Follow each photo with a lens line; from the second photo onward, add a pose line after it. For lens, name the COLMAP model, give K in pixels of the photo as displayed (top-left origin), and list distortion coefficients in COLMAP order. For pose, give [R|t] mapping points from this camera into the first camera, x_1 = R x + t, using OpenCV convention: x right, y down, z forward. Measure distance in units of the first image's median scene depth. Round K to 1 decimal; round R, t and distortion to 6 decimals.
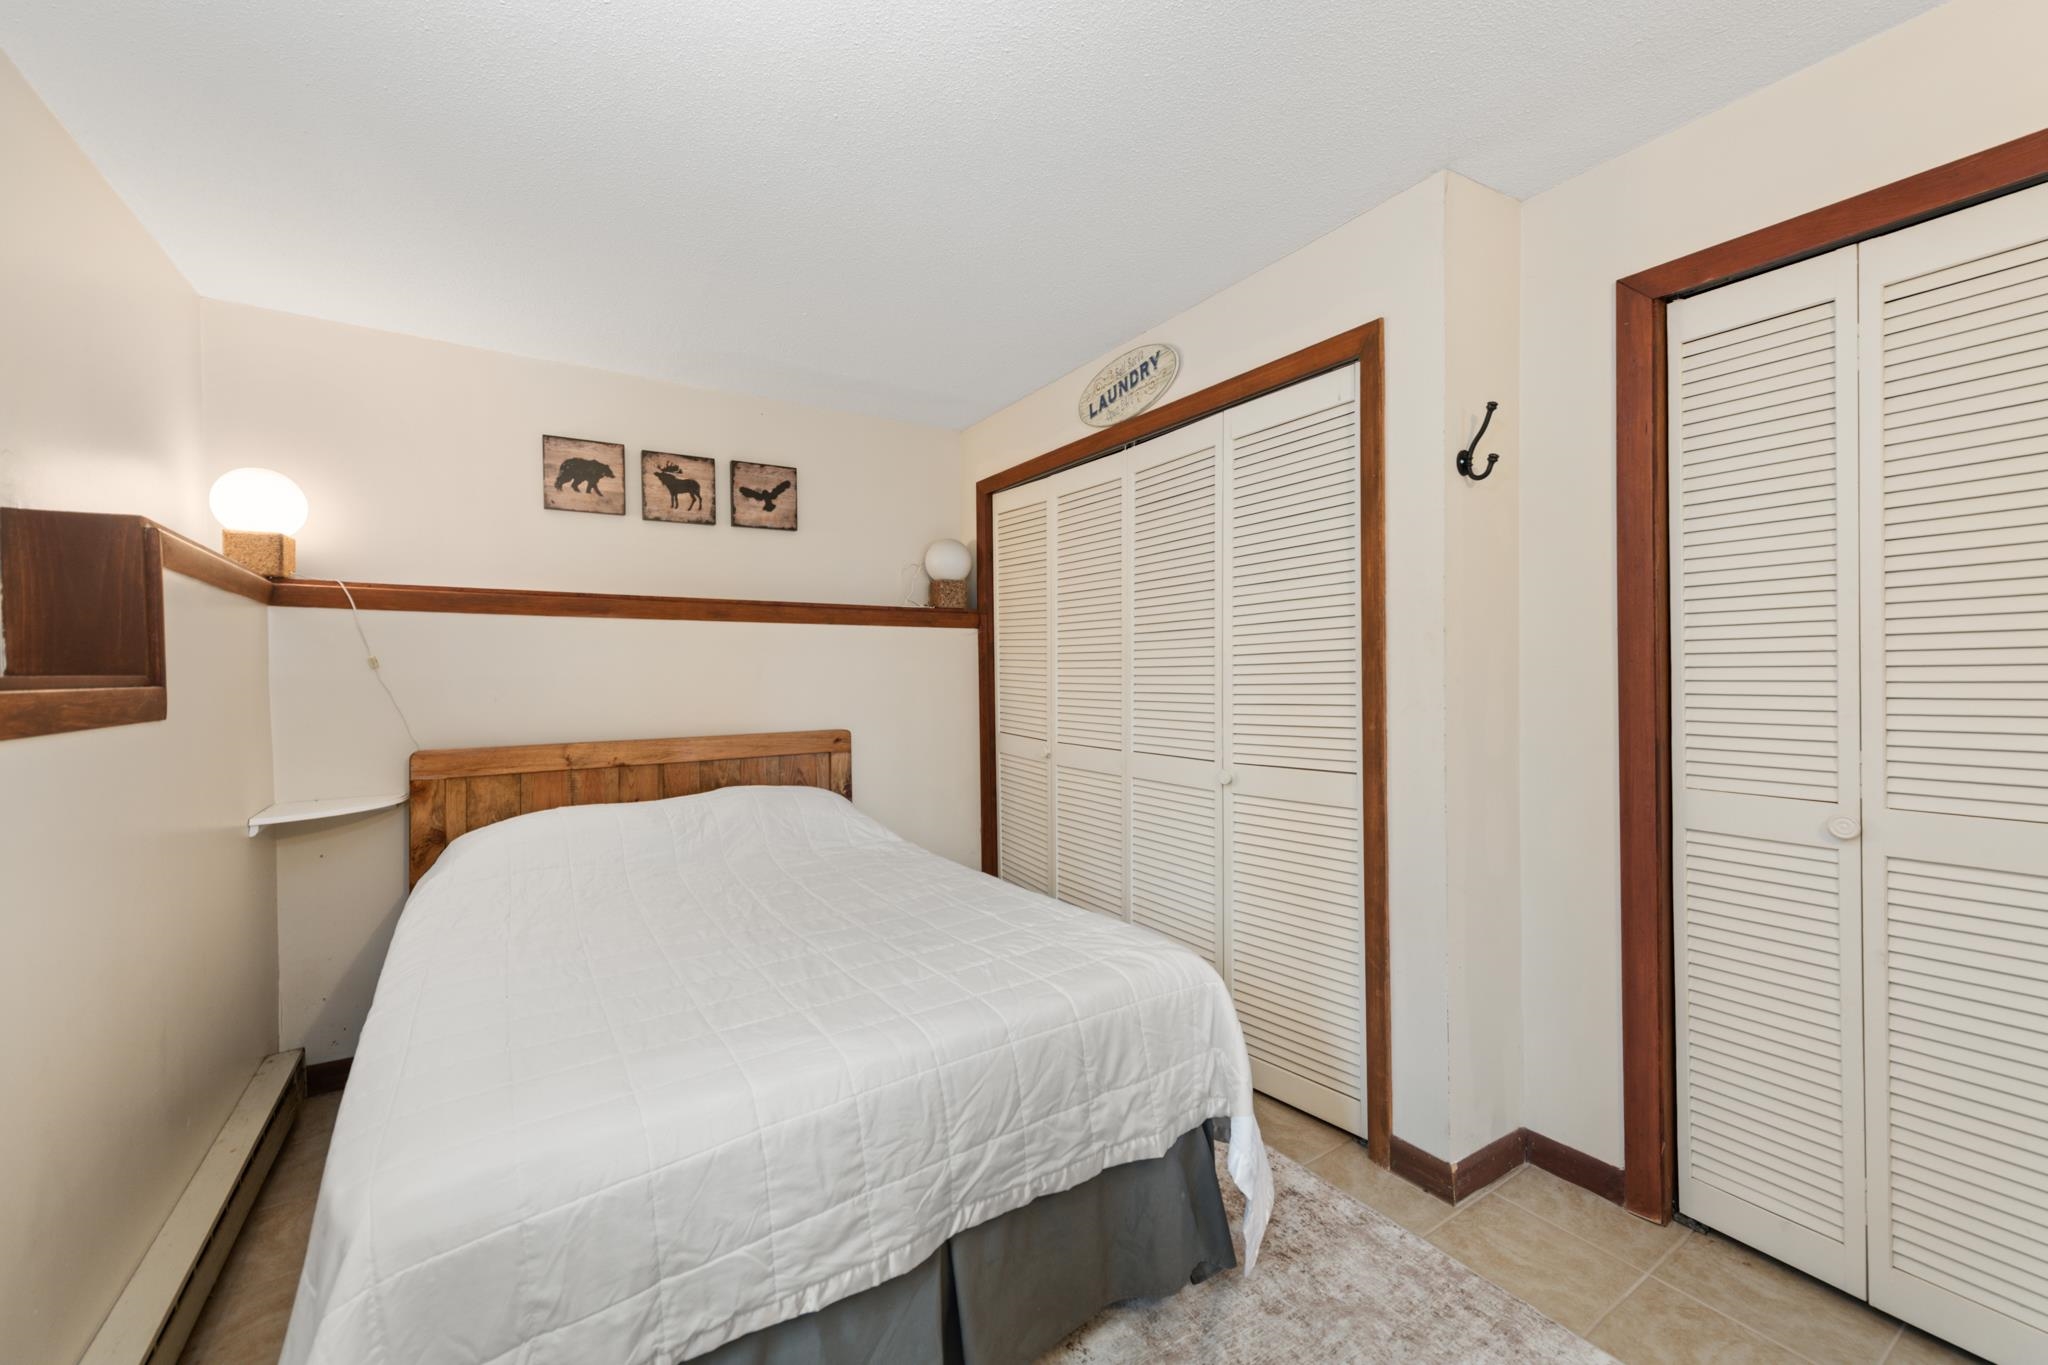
lens RADIAL K [[800.7, 0, 1027.9], [0, 800.7, 676.0], [0, 0, 1]] dist [0.014331, -0.004130]
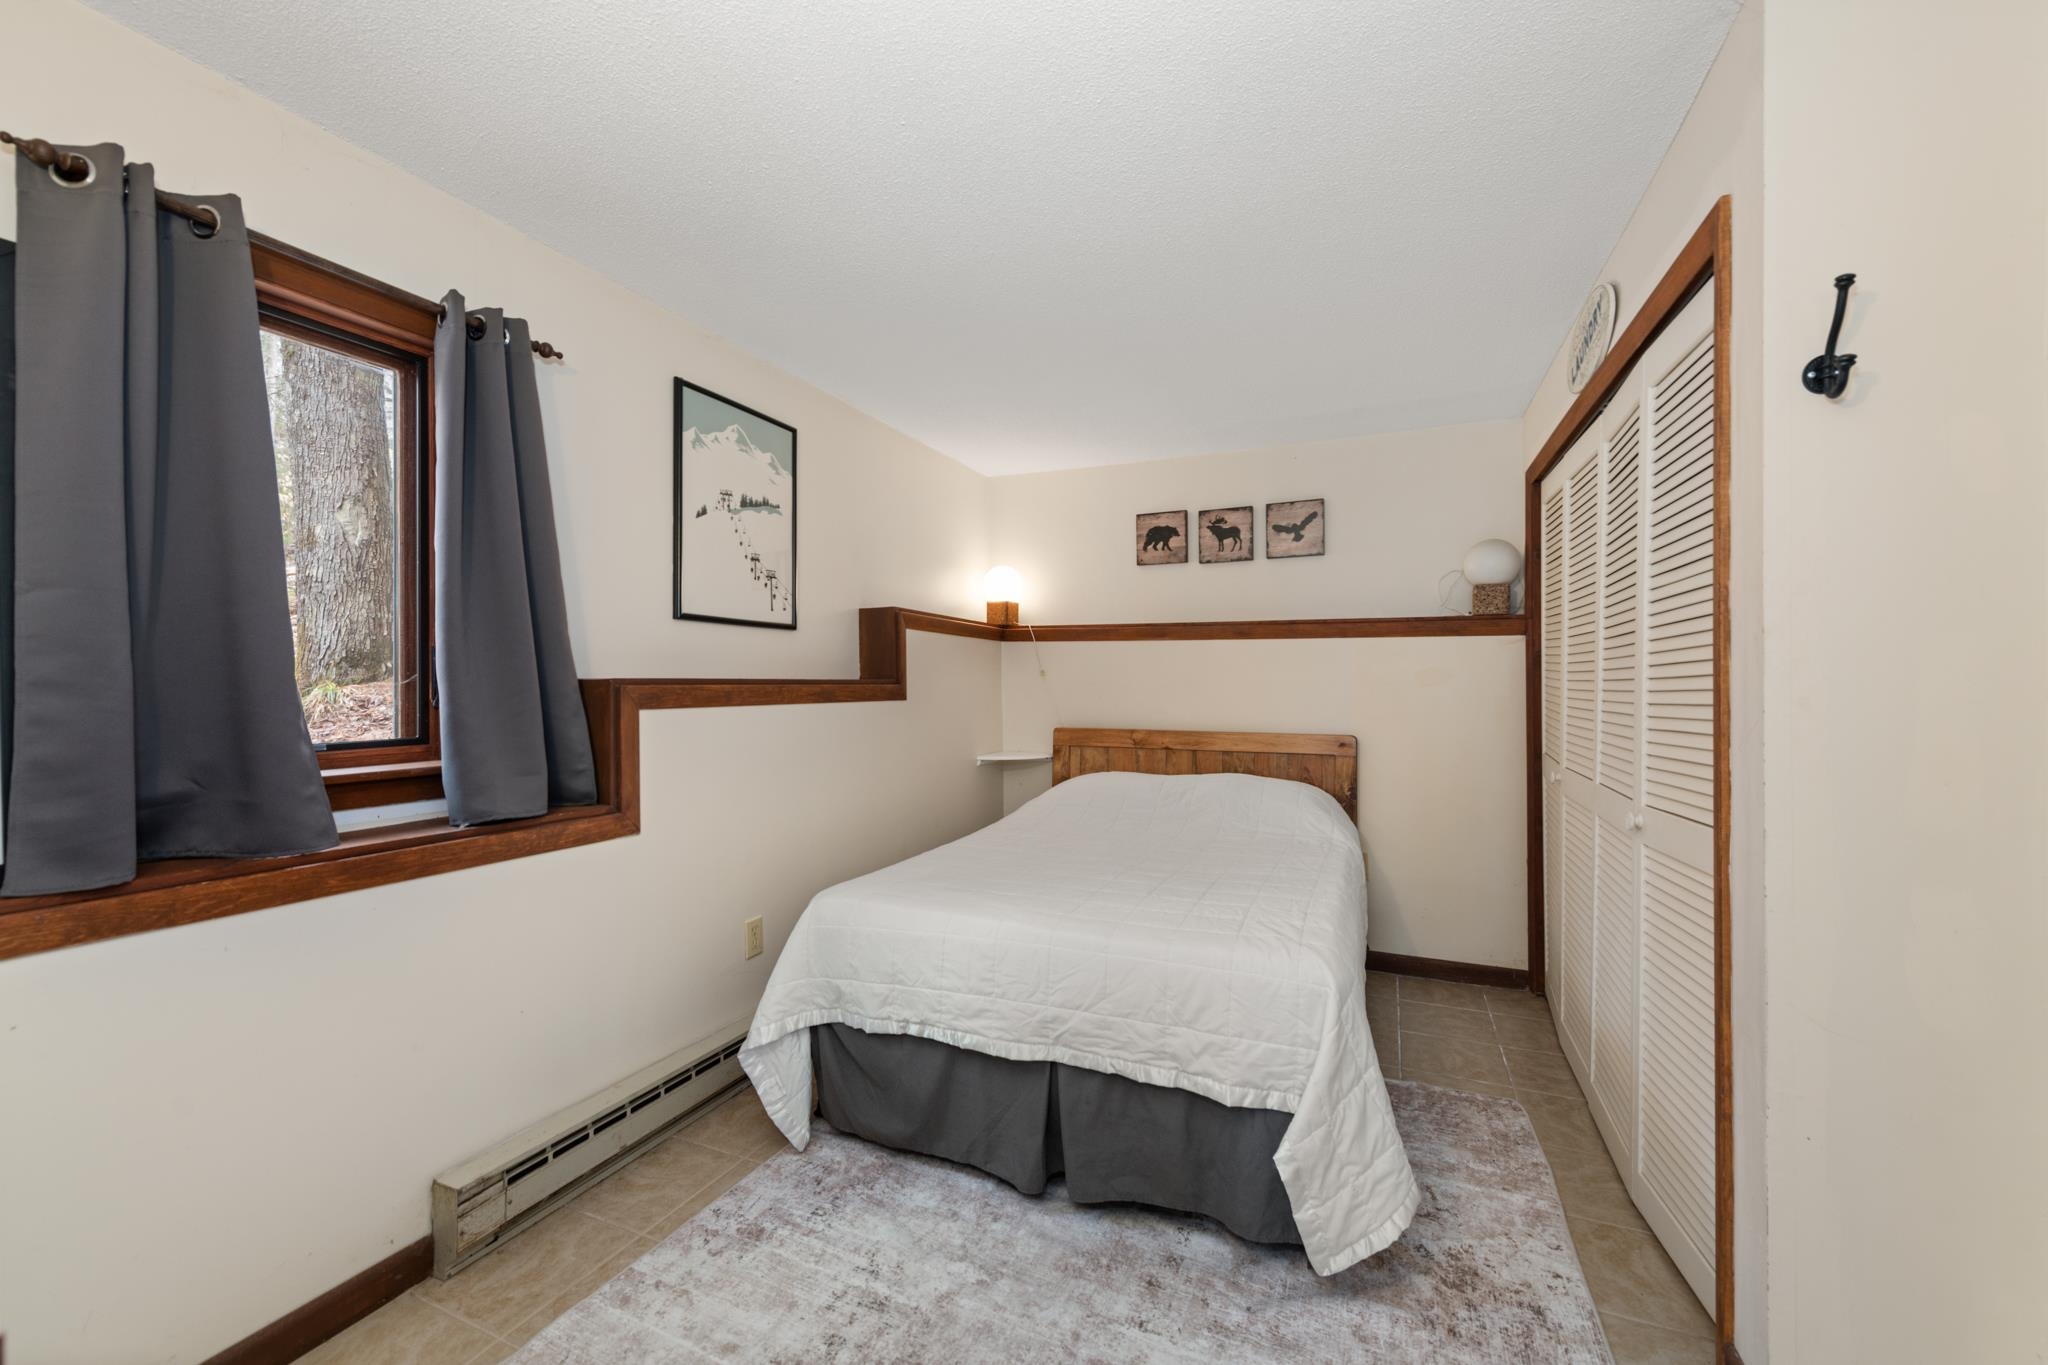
lens RADIAL K [[800.7, 0, 1046.1], [0, 800.7, 681.0], [0, 0, 1]] dist [0.014331, -0.004130]
pose [[0.554743, 0.011301, -0.831945, 0.492207], [-0.014103, 0.999892, 0.004178, -0.005429], [0.831902, 0.009415, 0.554842, 0.070919]]
